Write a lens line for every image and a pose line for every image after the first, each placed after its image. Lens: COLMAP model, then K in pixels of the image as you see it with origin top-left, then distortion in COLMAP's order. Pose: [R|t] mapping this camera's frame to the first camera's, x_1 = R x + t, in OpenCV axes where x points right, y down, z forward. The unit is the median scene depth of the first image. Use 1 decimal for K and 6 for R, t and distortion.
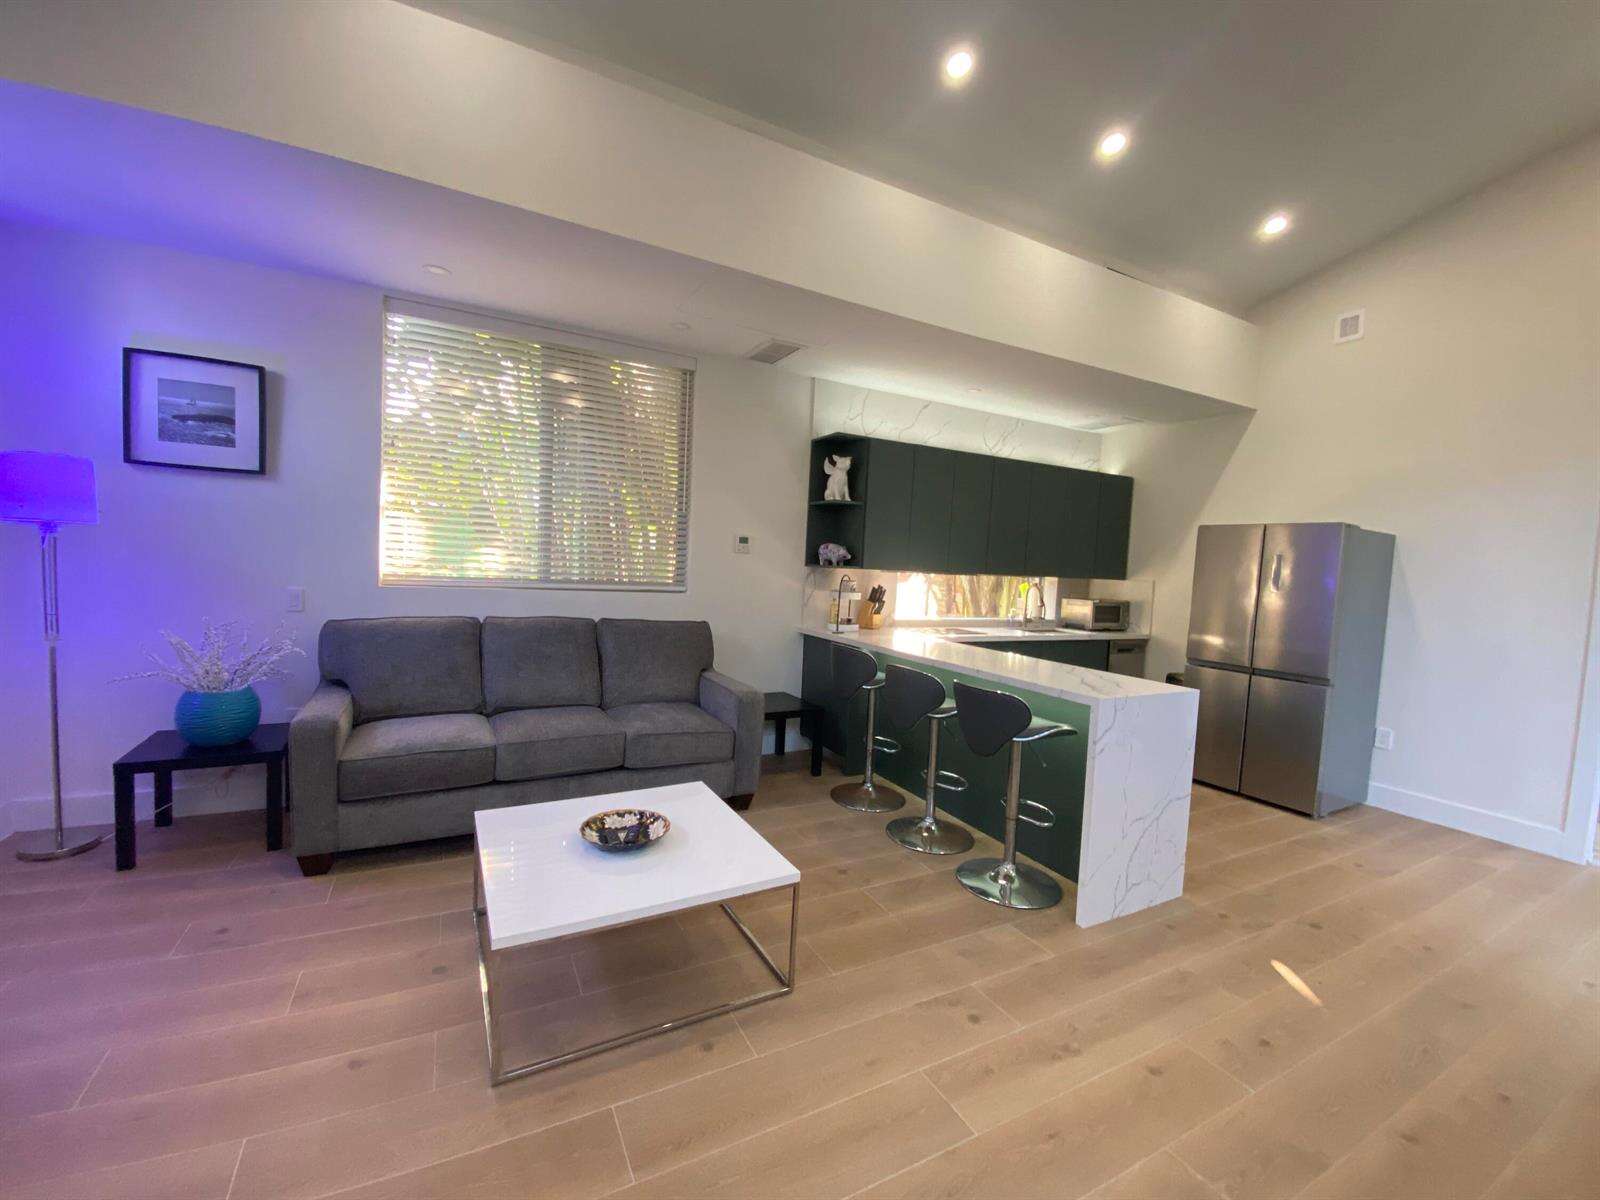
lens RADIAL K [[641.0, 0, 798.9], [0, 641.0, 597.2], [0, 0, 1]] dist [-0.003797, -0.001847]
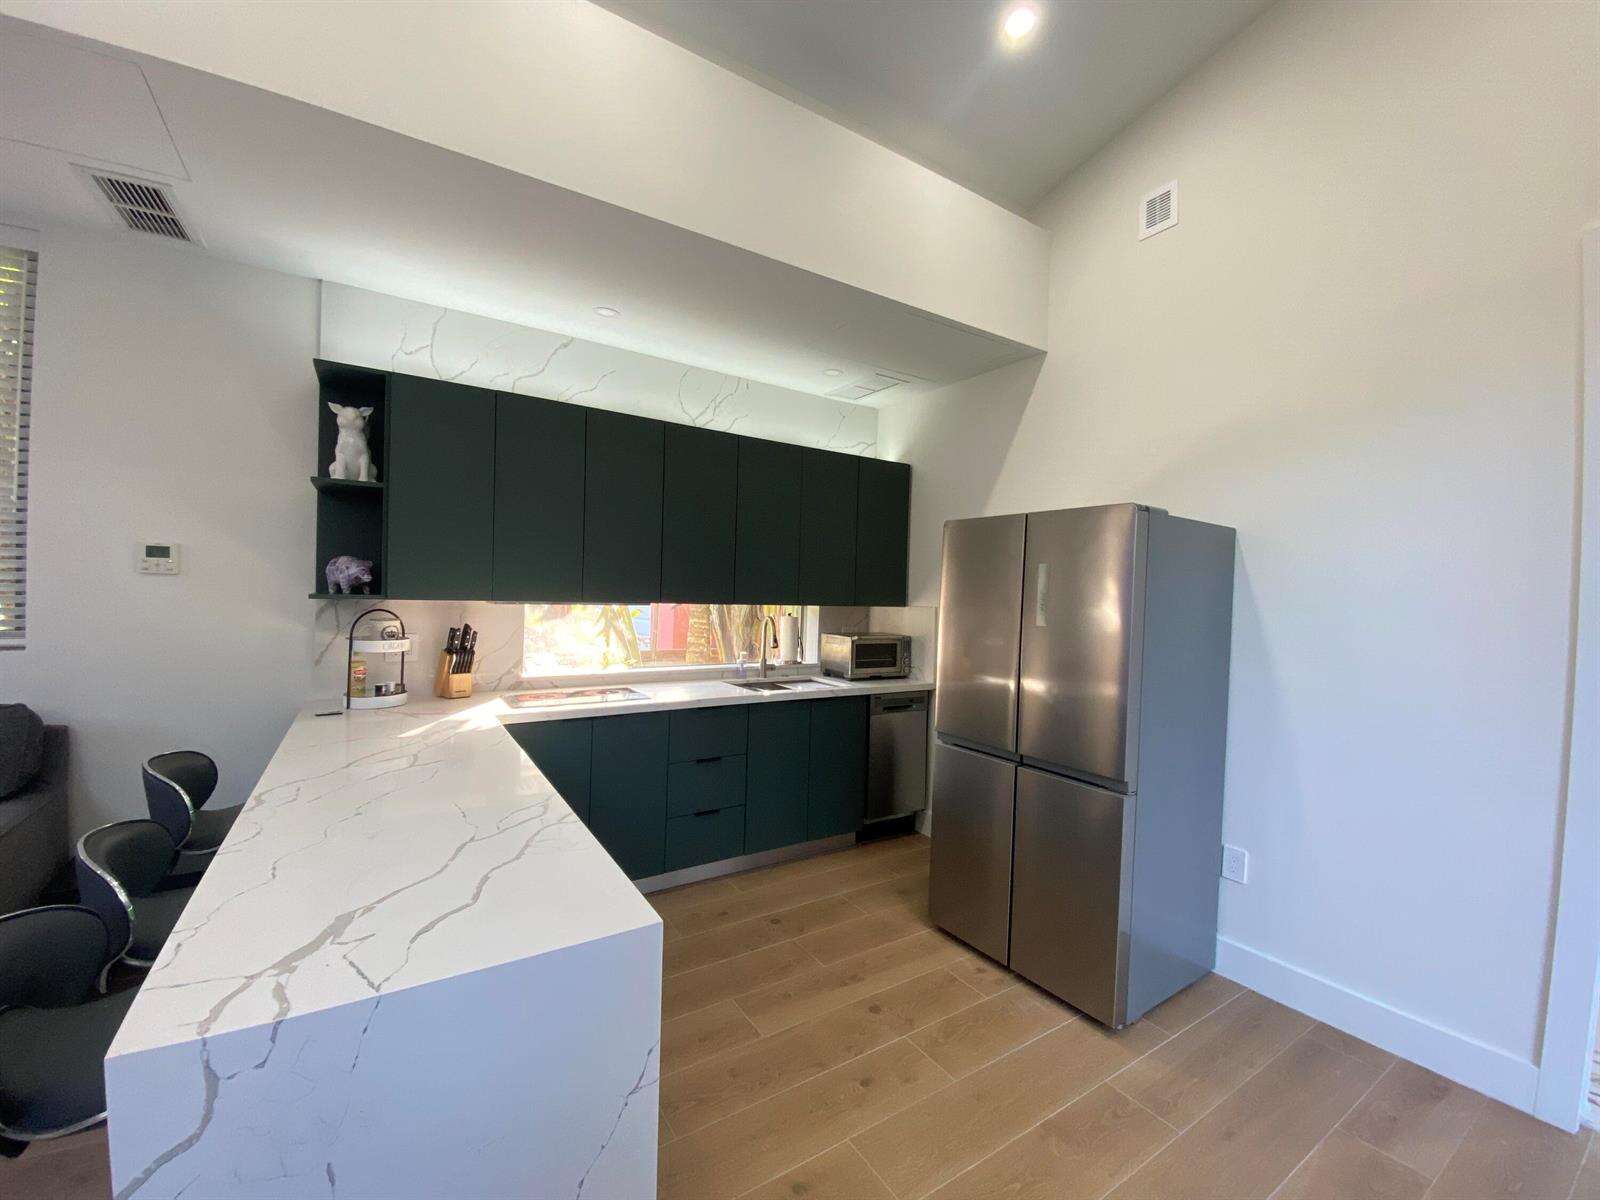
lens RADIAL K [[641.0, 0, 794.0], [0, 641.0, 602.3], [0, 0, 1]] dist [-0.003797, -0.001847]
pose [[0.995296, -0.021777, 0.094403, 0.341942], [0.025493, 0.998940, -0.038332, -0.007811], [-0.093468, 0.040559, 0.994796, 0.325639]]
